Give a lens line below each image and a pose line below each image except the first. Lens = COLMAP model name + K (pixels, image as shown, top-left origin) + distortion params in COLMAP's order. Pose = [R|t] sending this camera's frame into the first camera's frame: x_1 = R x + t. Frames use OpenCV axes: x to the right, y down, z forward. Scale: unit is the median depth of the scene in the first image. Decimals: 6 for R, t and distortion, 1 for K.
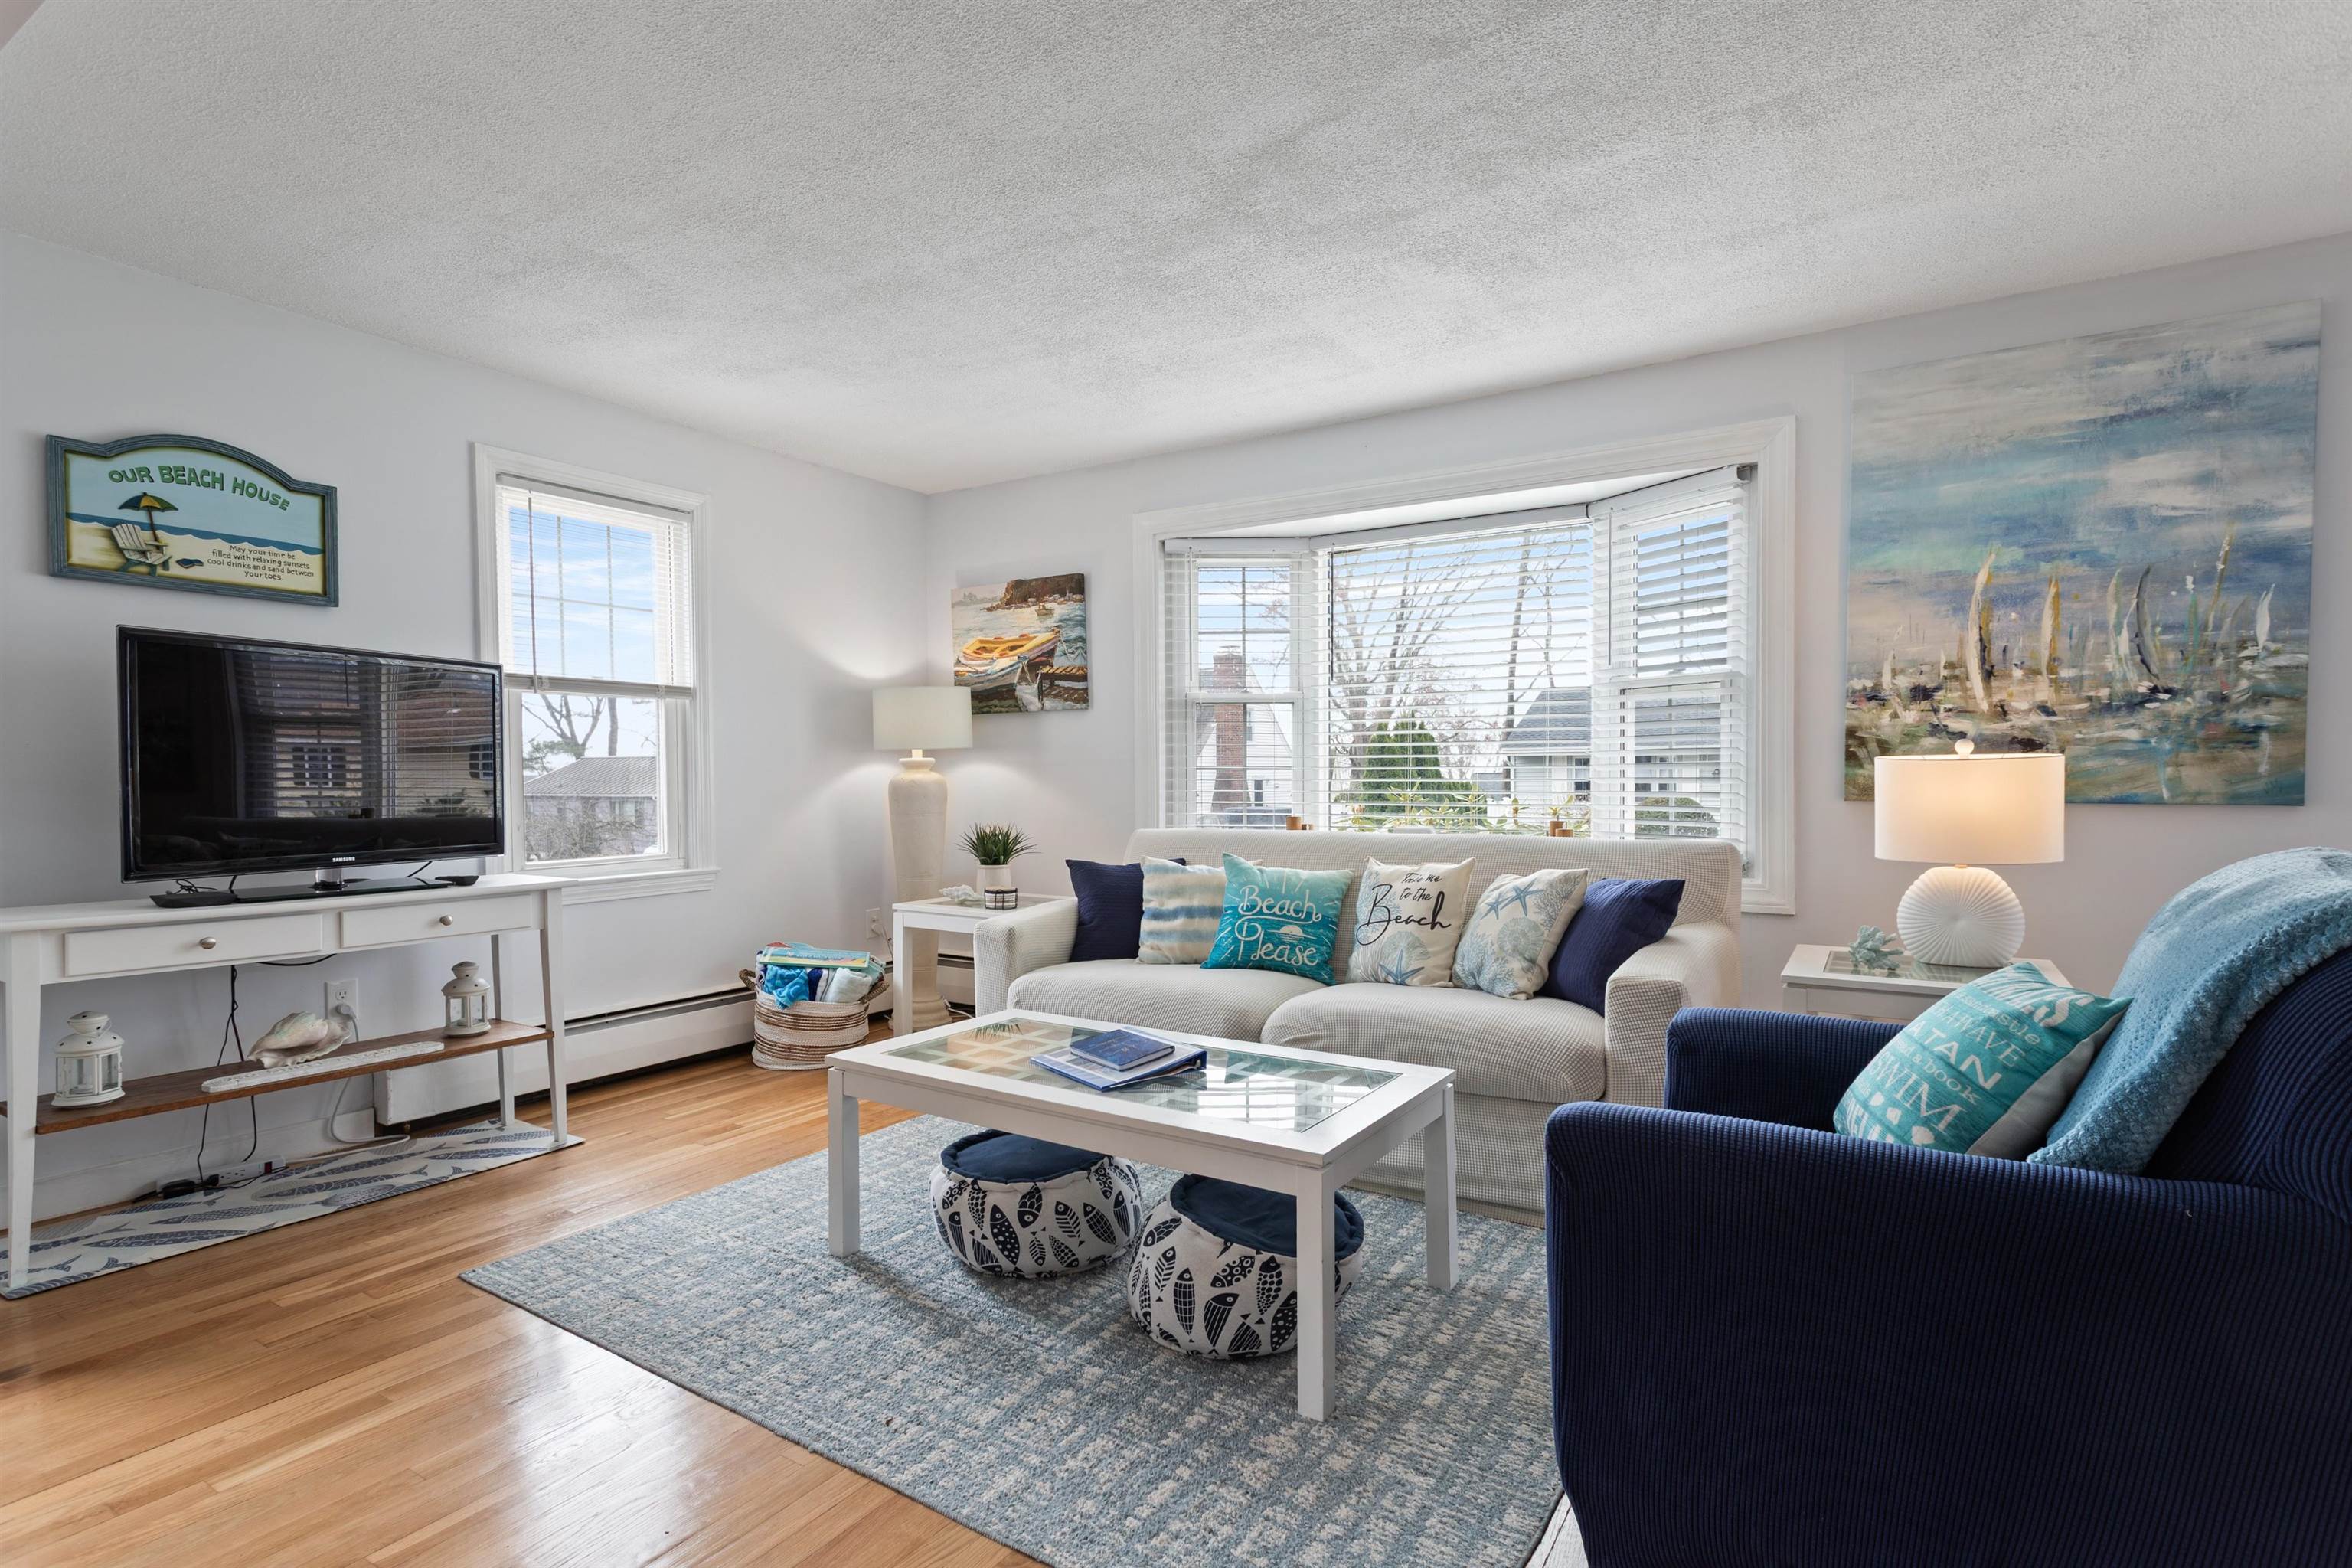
lens RADIAL K [[1155.3, 0, 1166.5], [0, 1155.3, 800.6], [0, 0, 1]] dist [0.004717, 0.001445]
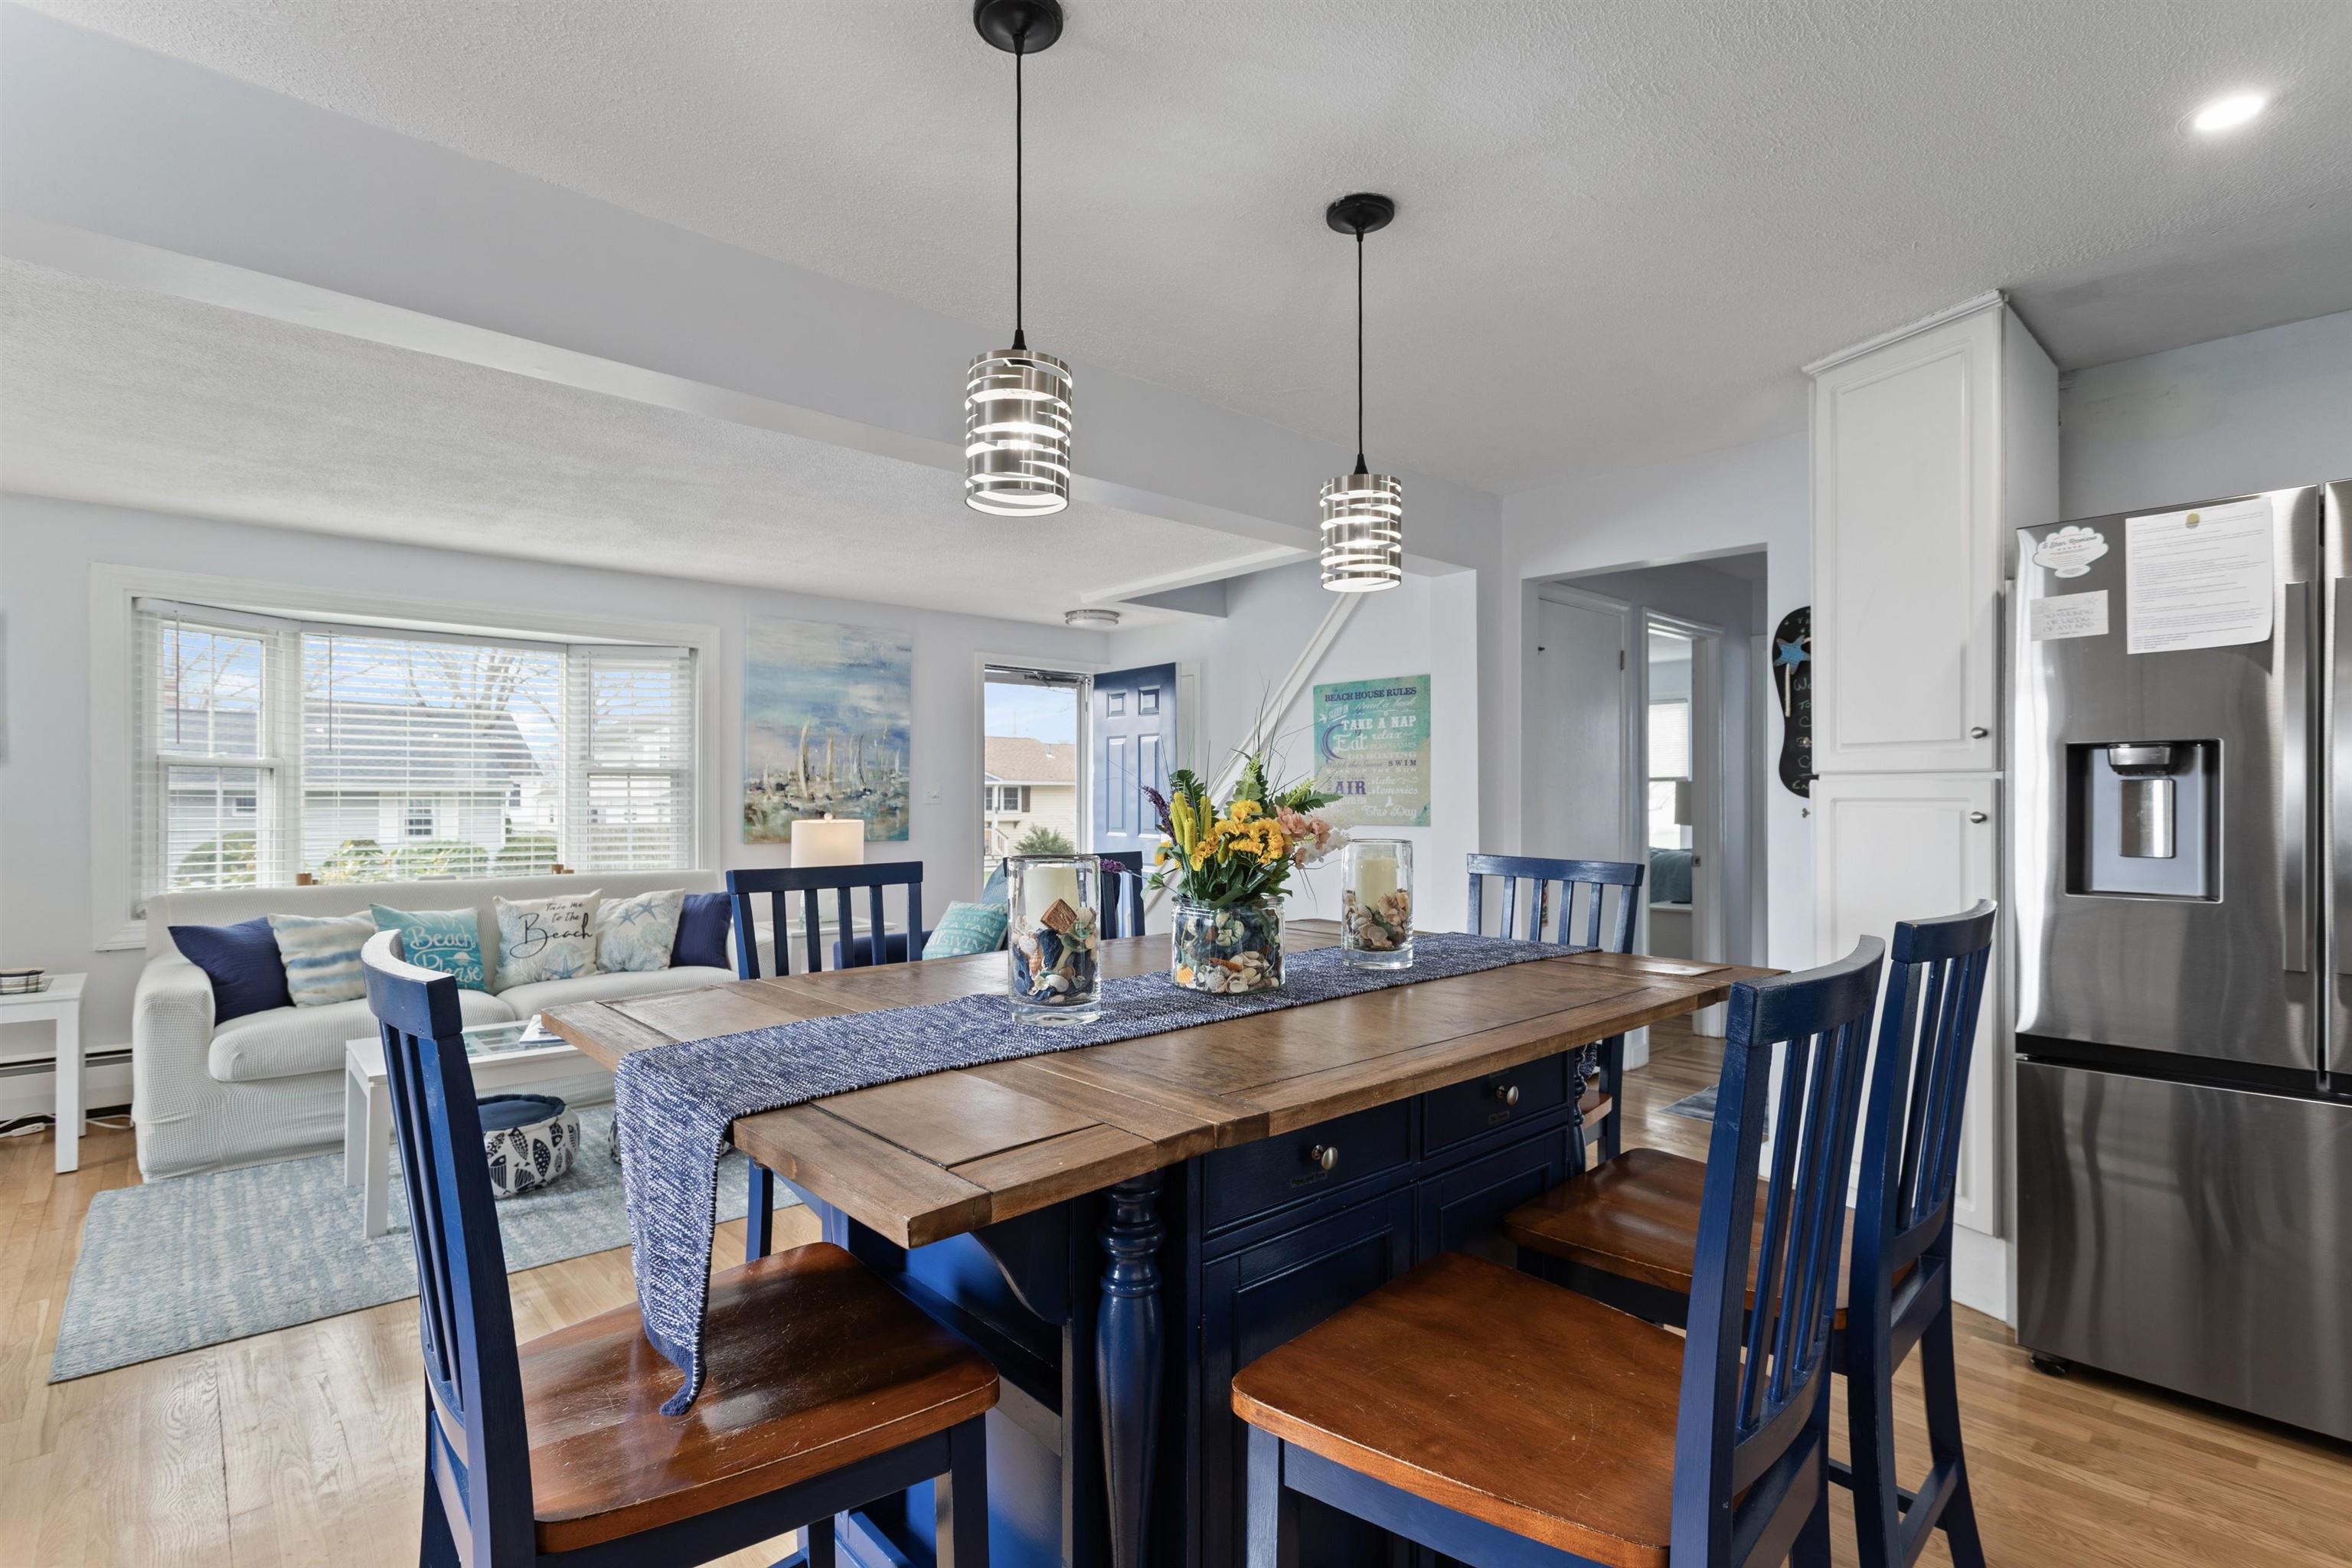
lens RADIAL K [[1116.9, 0, 1172.8], [0, 1116.9, 796.1], [0, 0, 1]] dist [-0.000751, 0.000584]
pose [[0.263560, 0.011274, 0.964577, -1.029317], [0.024818, 0.999521, -0.018464, -0.028755], [-0.964324, 0.028806, 0.263154, -0.126166]]
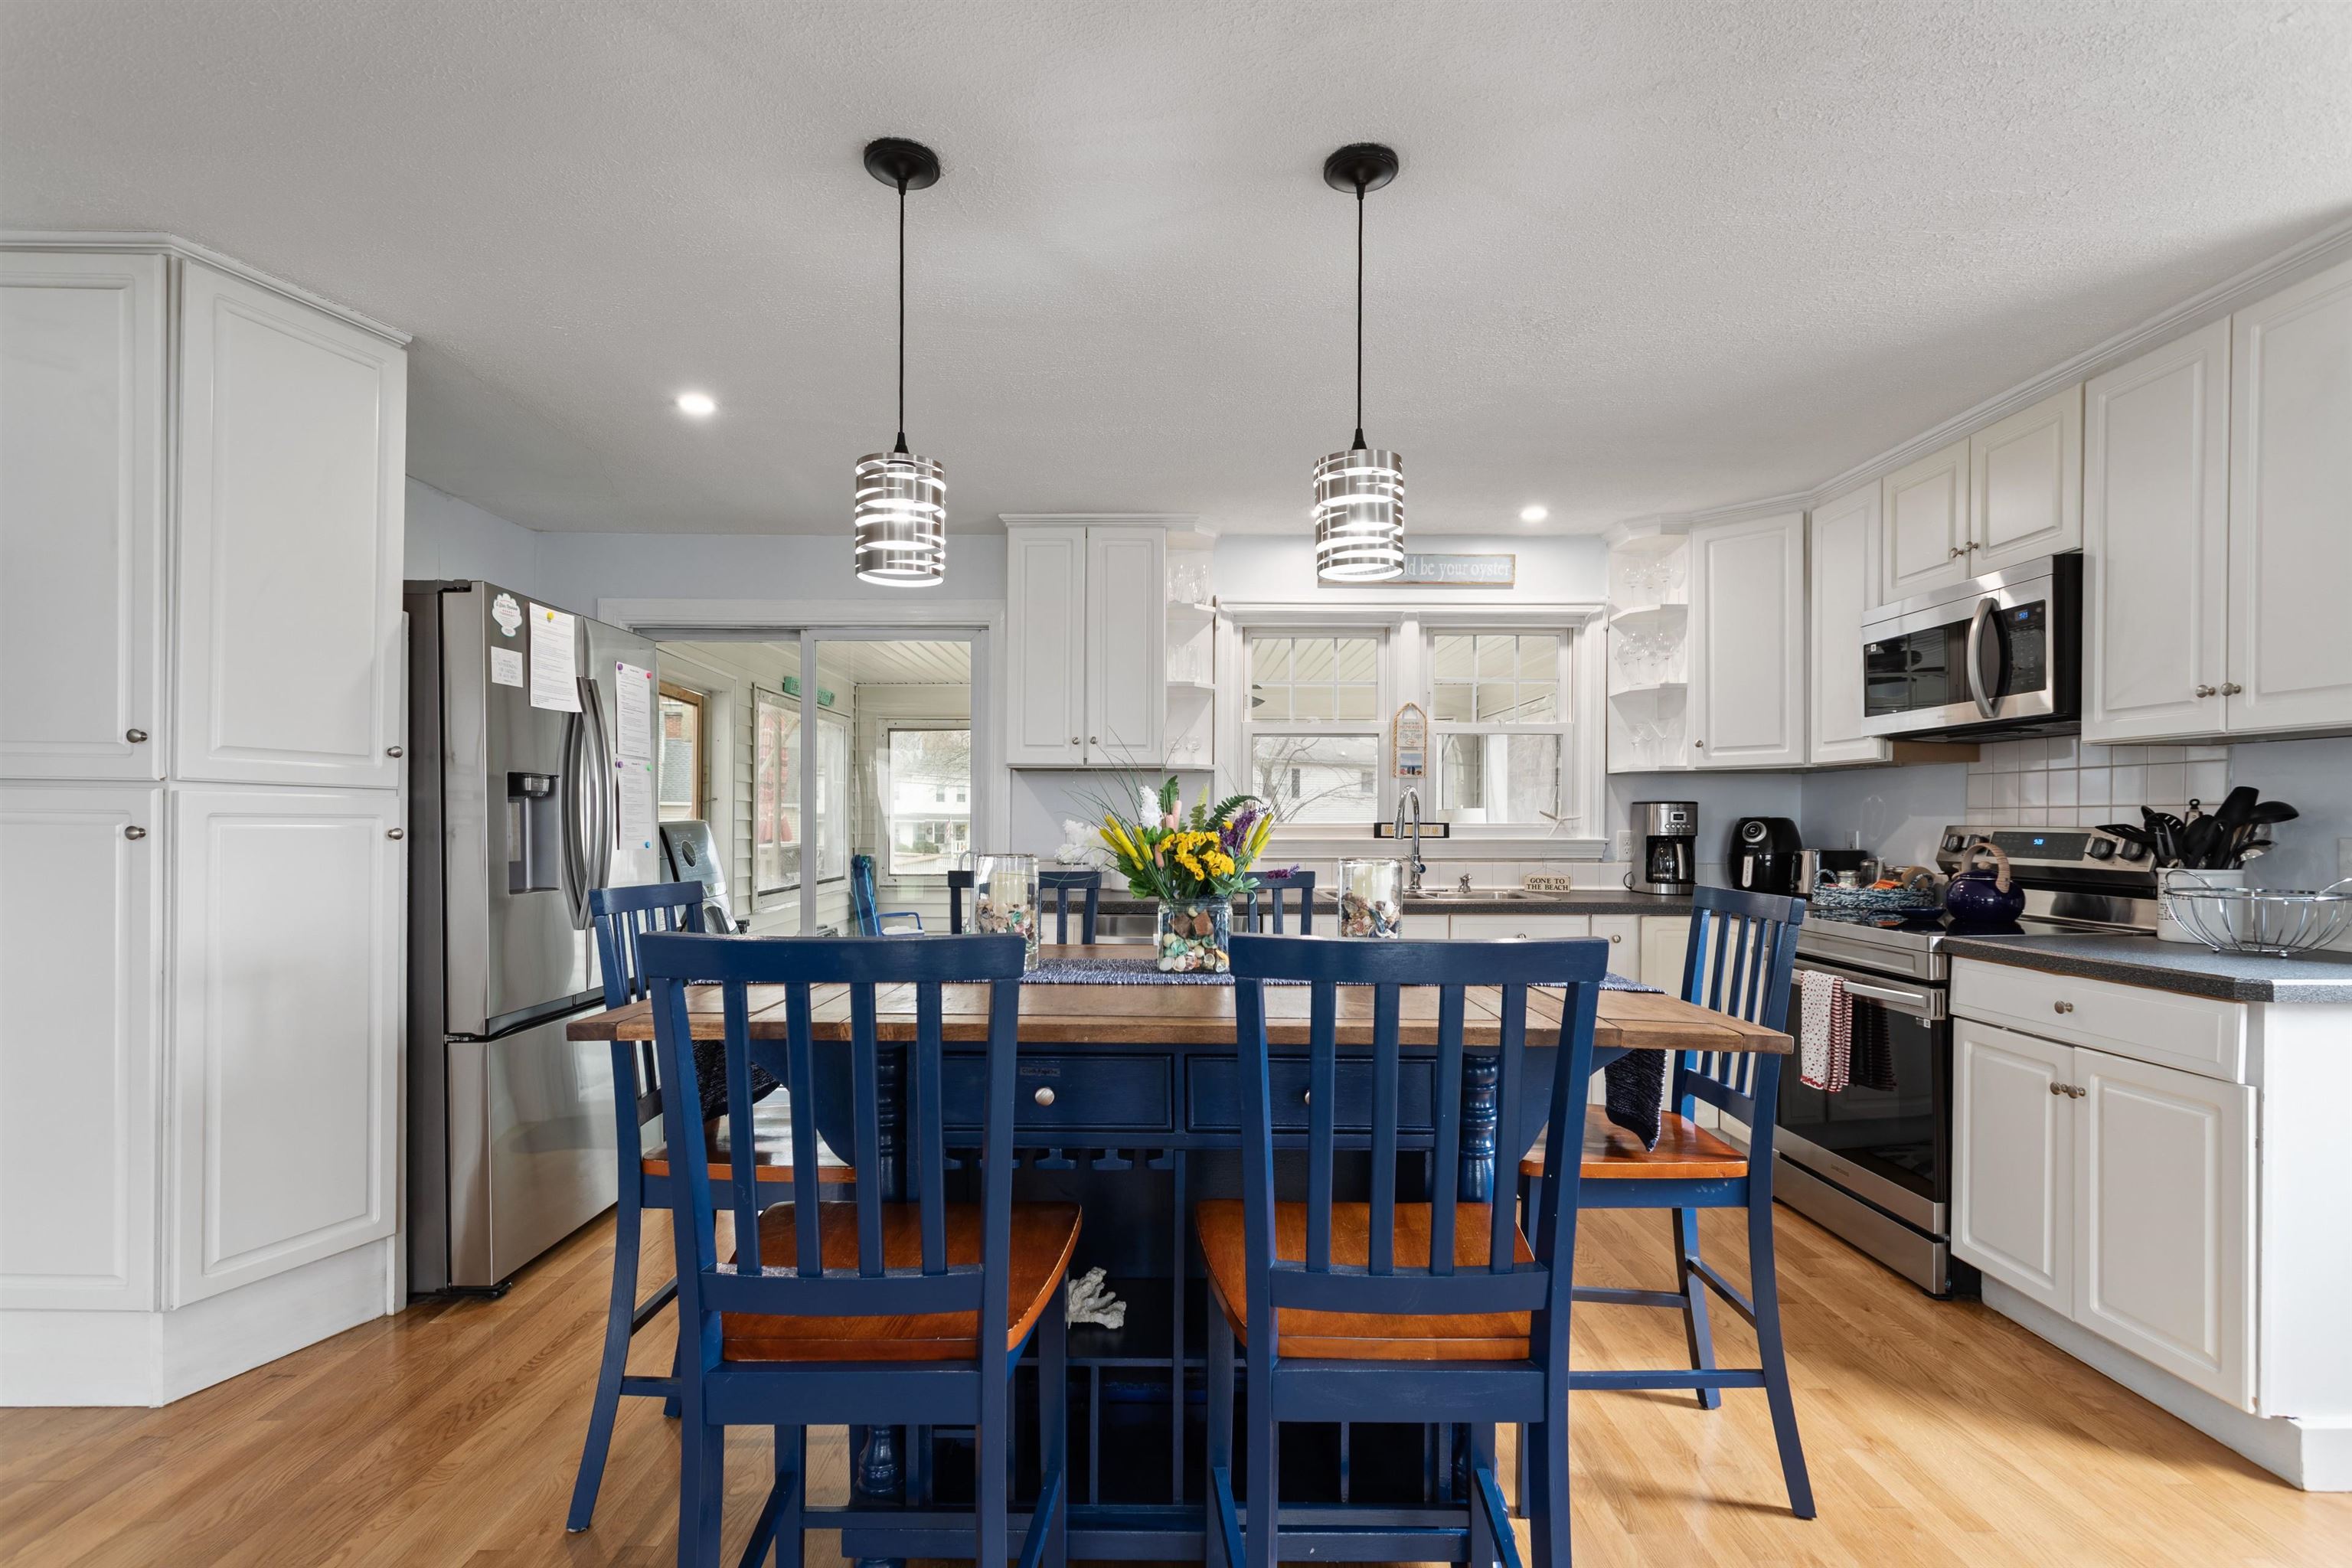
lens RADIAL K [[1103.4, 0, 1172.7], [0, 1103.4, 829.0], [0, 0, 1]] dist [0.001196, 0.000446]
pose [[-0.838985, 0.004433, -0.544137, -0.101951], [-0.014392, 0.999436, 0.030332, -0.051383], [0.543964, 0.033279, -0.838448, 0.557338]]
